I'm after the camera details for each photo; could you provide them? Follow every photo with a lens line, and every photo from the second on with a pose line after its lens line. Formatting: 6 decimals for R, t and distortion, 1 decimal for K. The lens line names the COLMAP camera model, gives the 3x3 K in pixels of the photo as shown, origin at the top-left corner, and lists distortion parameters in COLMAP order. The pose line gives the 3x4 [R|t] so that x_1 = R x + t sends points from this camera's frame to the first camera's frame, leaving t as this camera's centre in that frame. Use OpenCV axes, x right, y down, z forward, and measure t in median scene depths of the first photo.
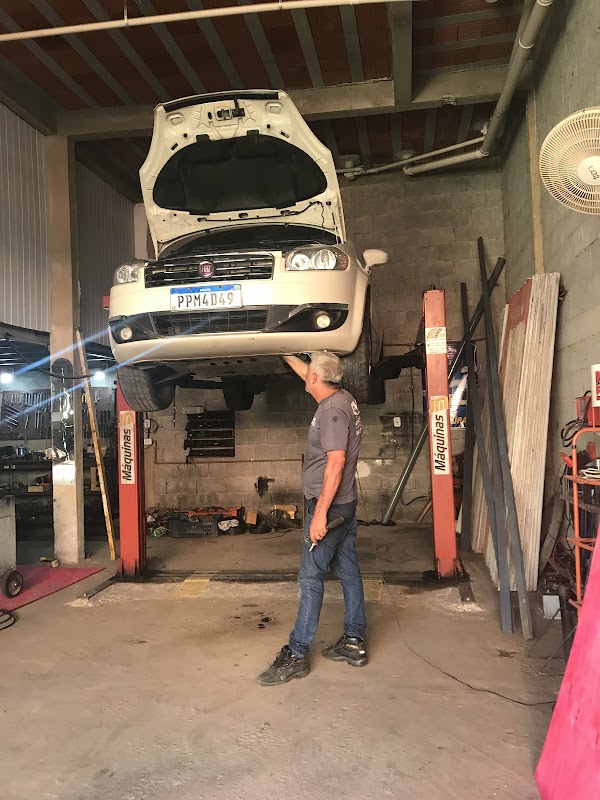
lens RADIAL K [[663.3, 0, 300.0], [0, 663.3, 400.0], [0, 0, 1]] dist [0.004619, 0.002952]
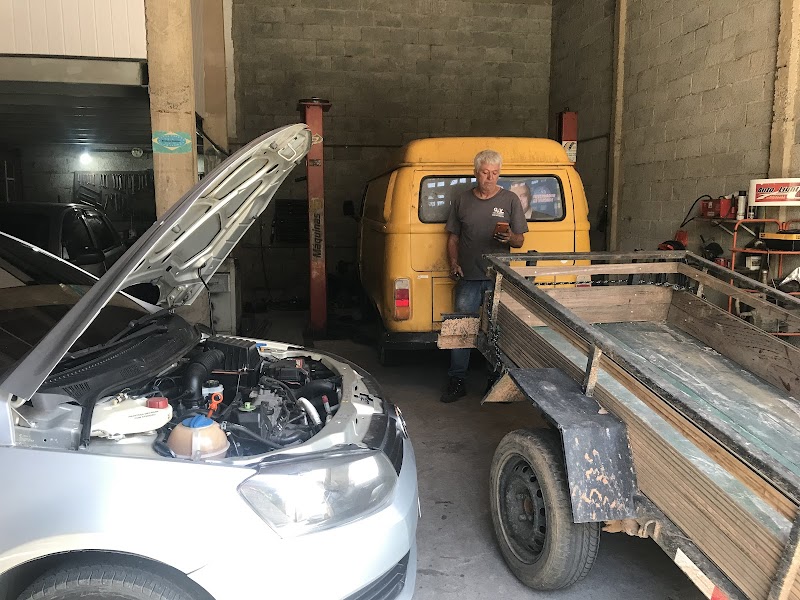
lens RADIAL K [[663.3, 0, 400.0], [0, 663.3, 300.0], [0, 0, 1]] dist [0.004619, 0.002952]
pose [[0.938498, -0.021013, 0.344644, -0.526331], [-0.035357, 0.987051, 0.156461, 0.006762], [-0.343469, -0.159024, 0.925603, -0.144299]]
